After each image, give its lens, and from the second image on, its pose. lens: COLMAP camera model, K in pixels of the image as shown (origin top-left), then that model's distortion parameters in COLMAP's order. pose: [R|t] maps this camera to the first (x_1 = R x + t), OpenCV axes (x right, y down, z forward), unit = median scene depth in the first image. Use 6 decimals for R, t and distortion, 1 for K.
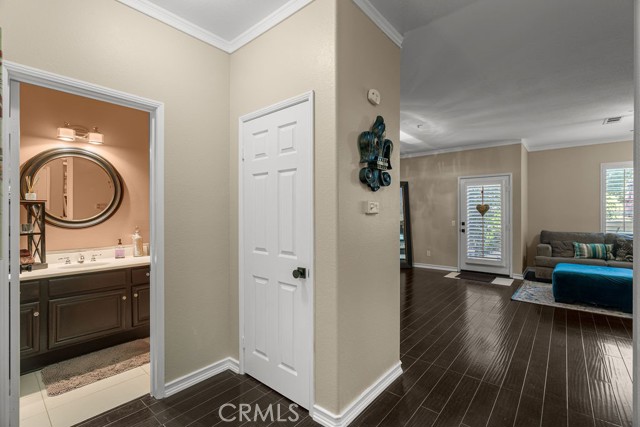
lens RADIAL K [[292.1, 0, 313.9], [0, 292.1, 215.2], [0, 0, 1]] dist [-0.001429, 0.000578]
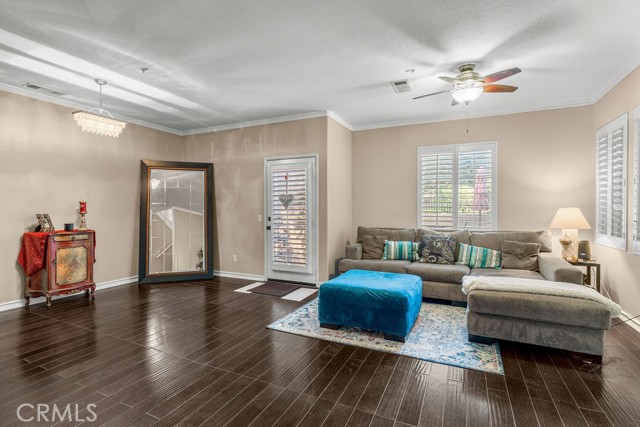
lens RADIAL K [[311.0, 0, 318.2], [0, 311.0, 213.4], [0, 0, 1]] dist [0.003025, -0.000284]
pose [[0.965671, -0.006498, 0.259687, 0.447638], [0.002301, 0.999862, 0.016461, 0.001210], [-0.259758, -0.015299, 0.965552, 0.186122]]
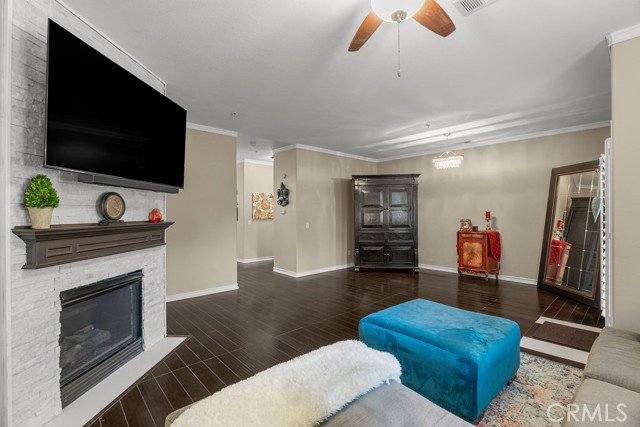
lens RADIAL K [[292.1, 0, 320.3], [0, 292.1, 211.8], [0, 0, 1]] dist [-0.001429, 0.000578]
pose [[-0.113610, -0.002846, -0.993521, 1.113282], [0.003145, 0.999990, -0.003224, -0.012115], [0.993520, -0.003491, -0.113600, 0.609896]]
